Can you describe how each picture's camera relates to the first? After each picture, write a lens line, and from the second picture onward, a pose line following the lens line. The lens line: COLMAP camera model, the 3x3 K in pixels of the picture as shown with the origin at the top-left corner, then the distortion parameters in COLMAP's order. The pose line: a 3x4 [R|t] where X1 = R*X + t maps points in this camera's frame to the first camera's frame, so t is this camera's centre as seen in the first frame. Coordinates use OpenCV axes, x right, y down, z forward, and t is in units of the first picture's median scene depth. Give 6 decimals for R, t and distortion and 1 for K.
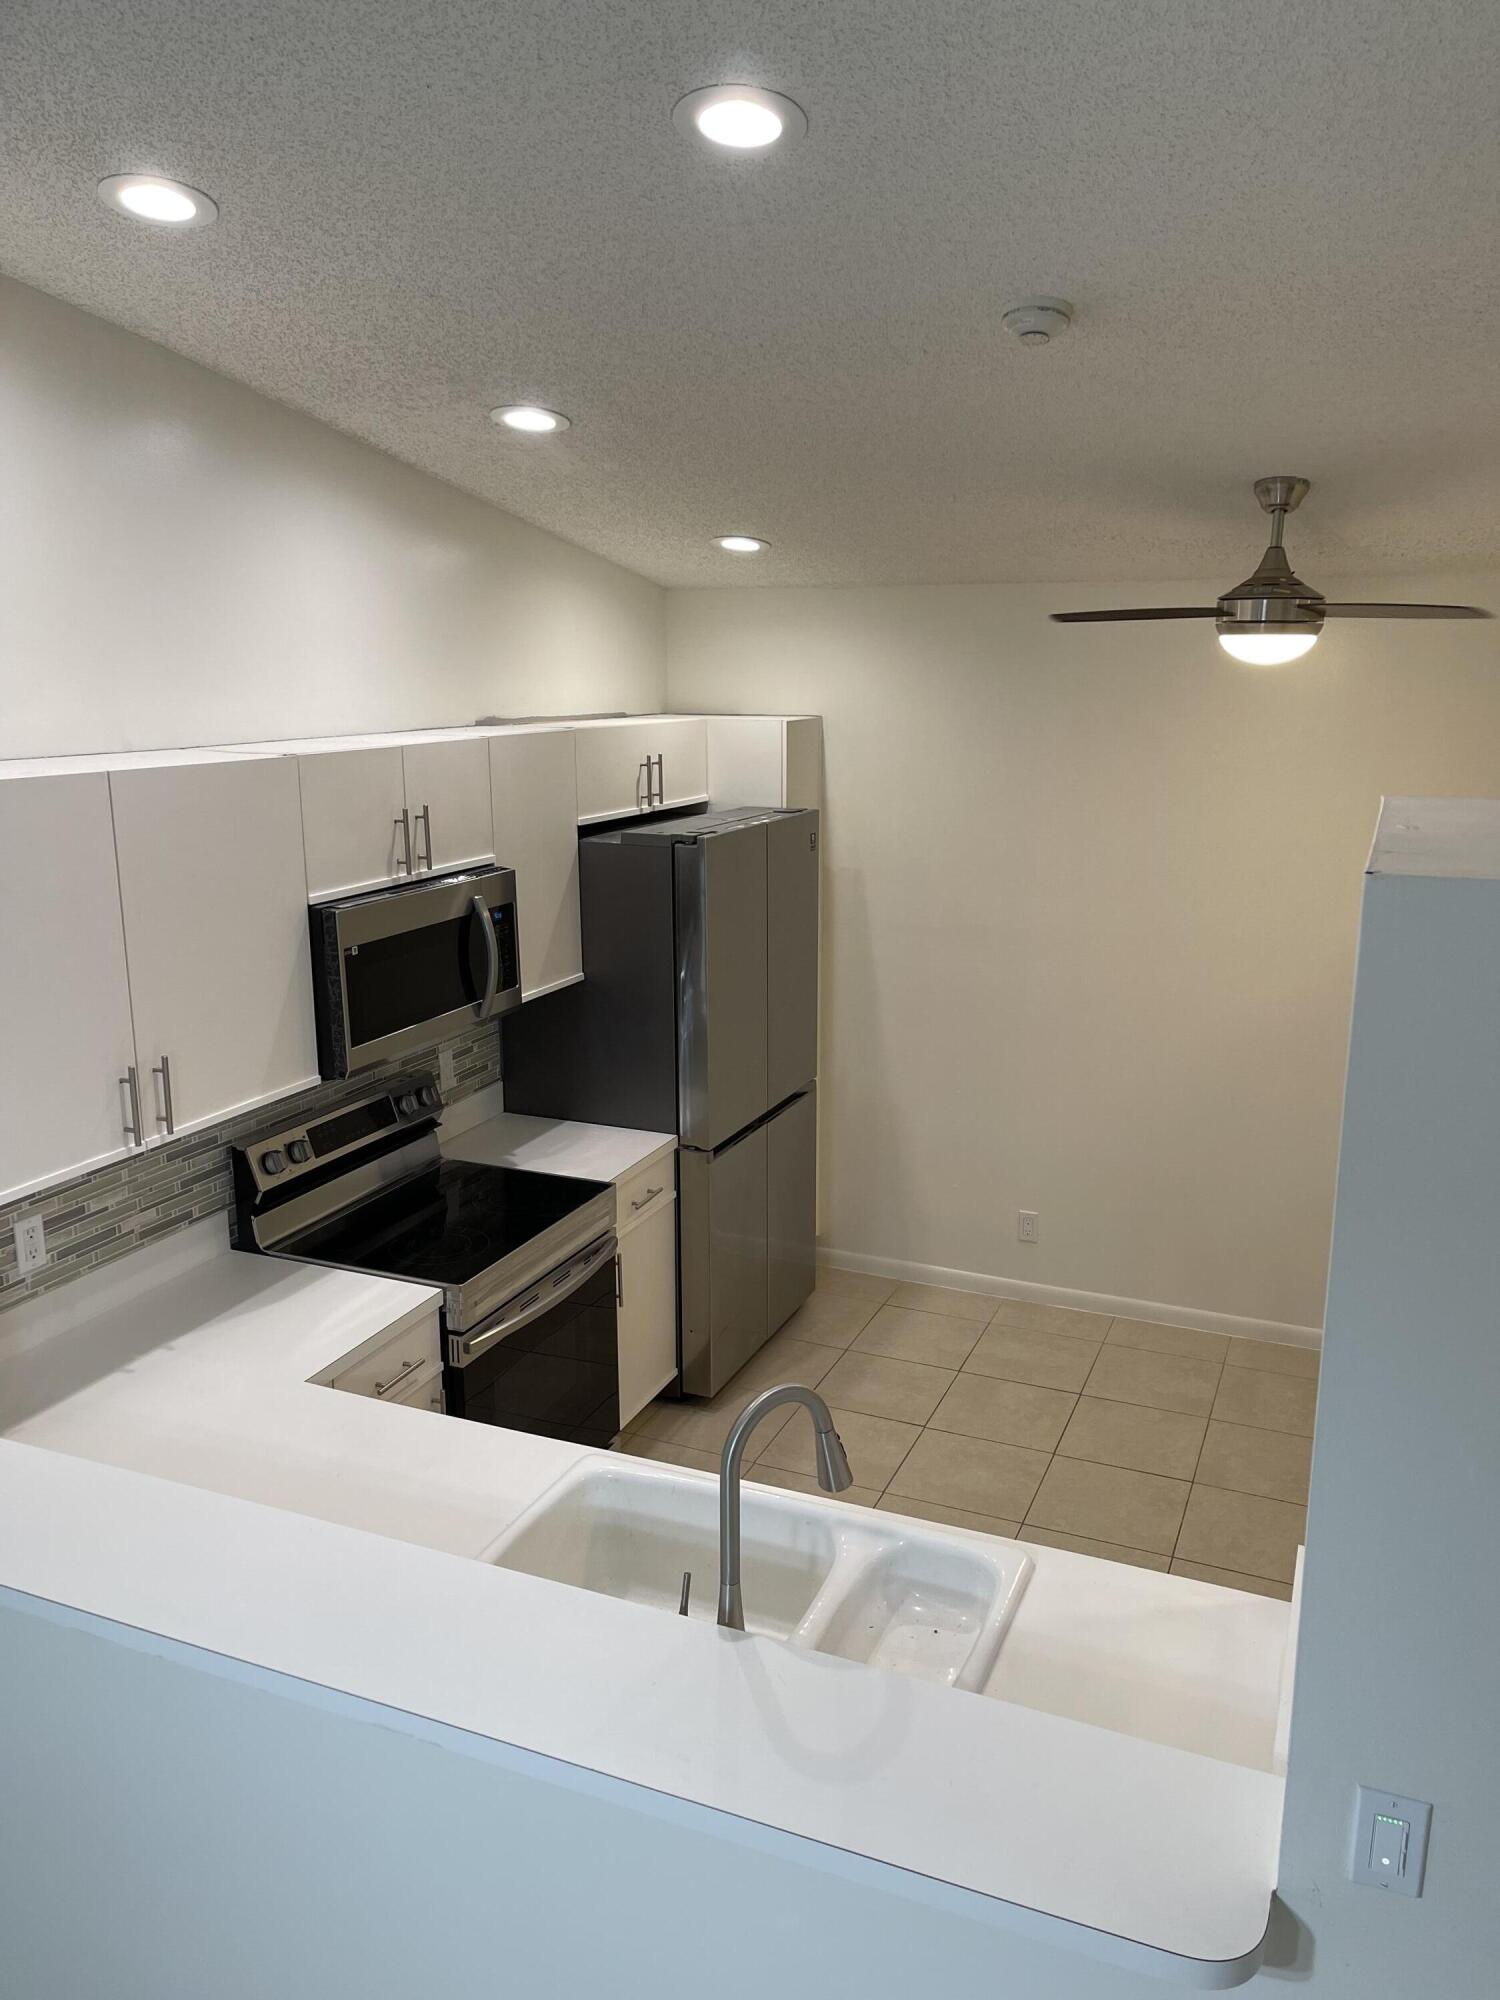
lens RADIAL K [[1501.6, 0, 757.8], [0, 1501.6, 1004.6], [0, 0, 1]] dist [0.073527, -0.092113]
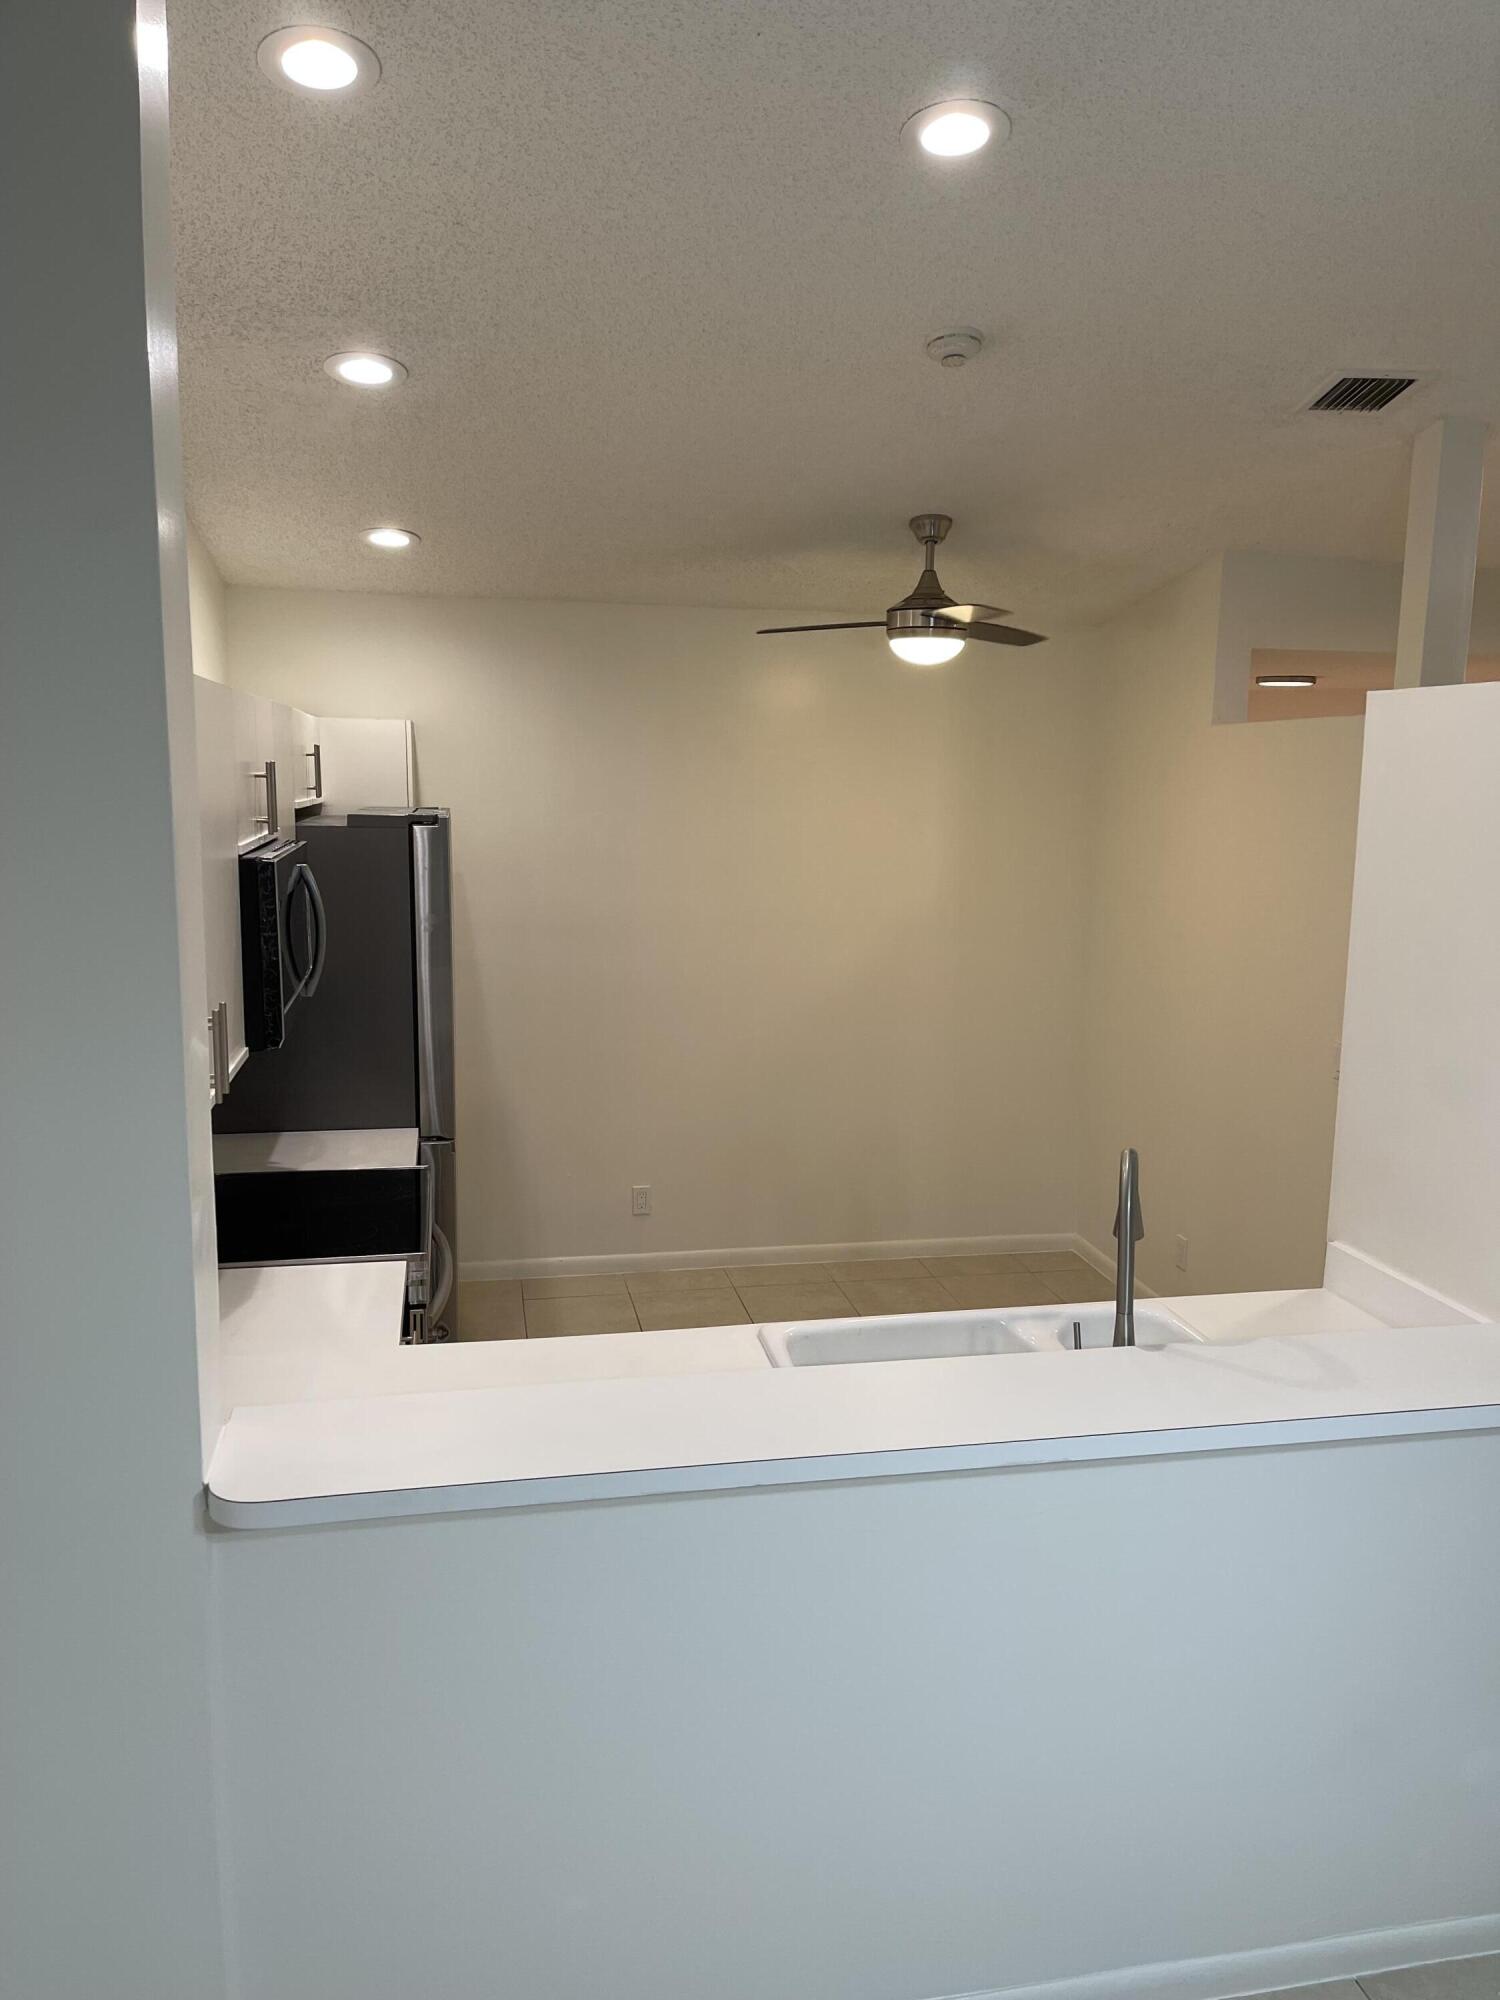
lens RADIAL K [[1501.6, 0, 771.4], [0, 1501.6, 1000.8], [0, 0, 1]] dist [0.073527, -0.092113]
pose [[0.823525, -0.075570, 0.562224, -0.494314], [0.115057, 0.992739, -0.035093, 0.080299], [-0.555489, 0.093588, 0.826240, 0.075780]]
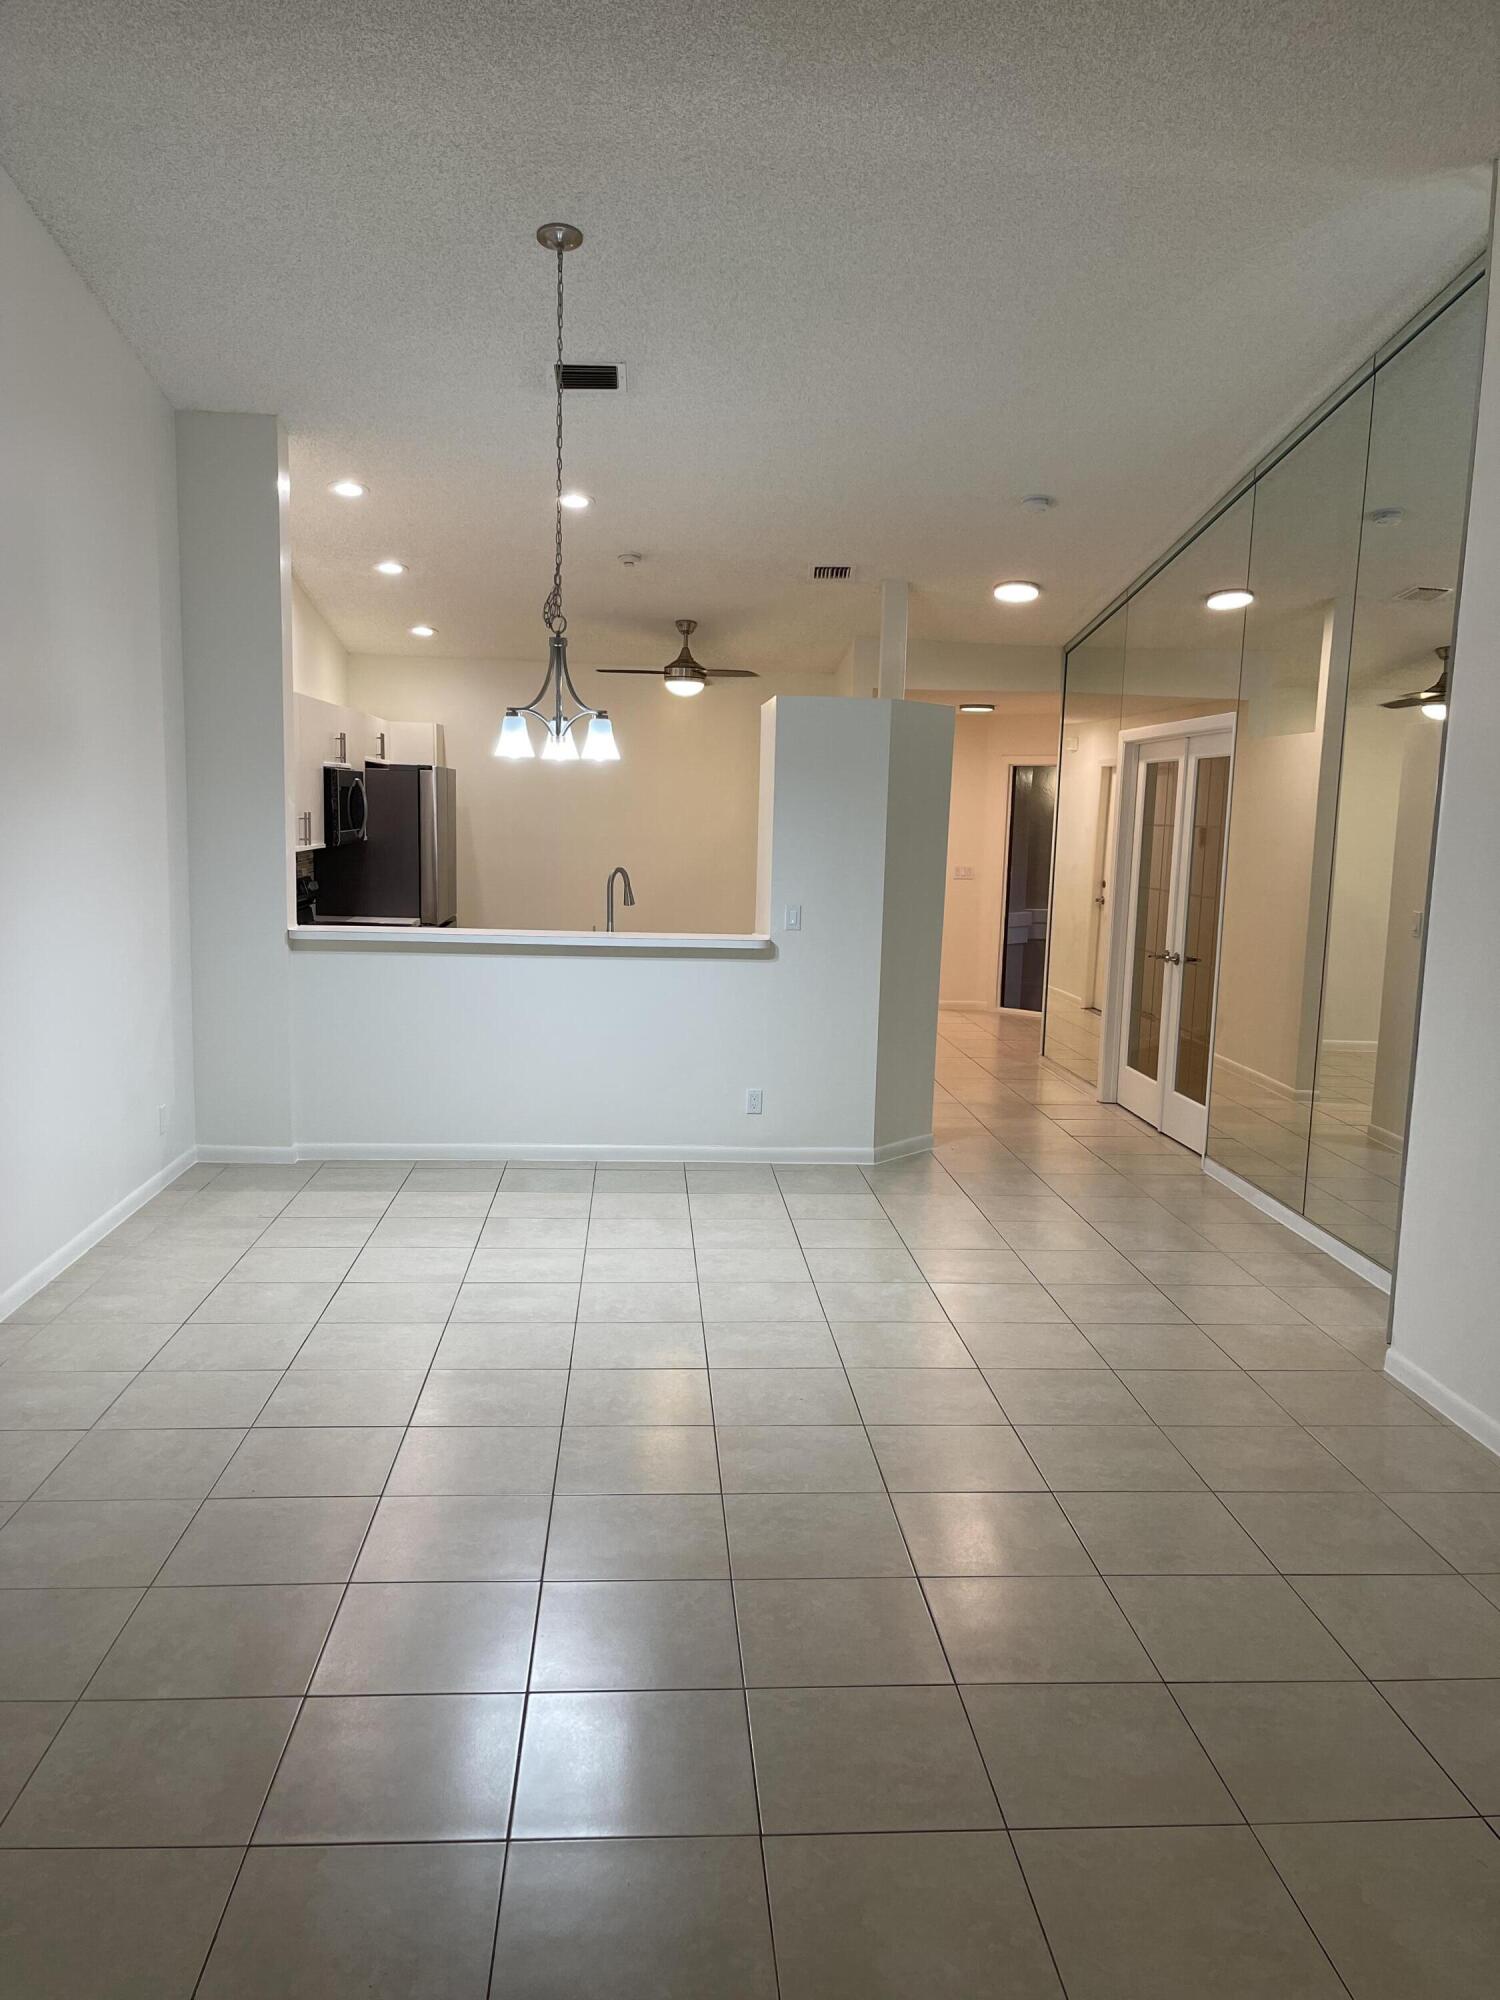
lens RADIAL K [[1501.6, 0, 753.0], [0, 1501.6, 1006.0], [0, 0, 1]] dist [0.073527, -0.092113]
pose [[0.889970, -0.040122, 0.454251, -0.698349], [0.079950, 0.994421, -0.068805, 0.456016], [-0.448956, 0.097551, 0.888213, -1.169539]]
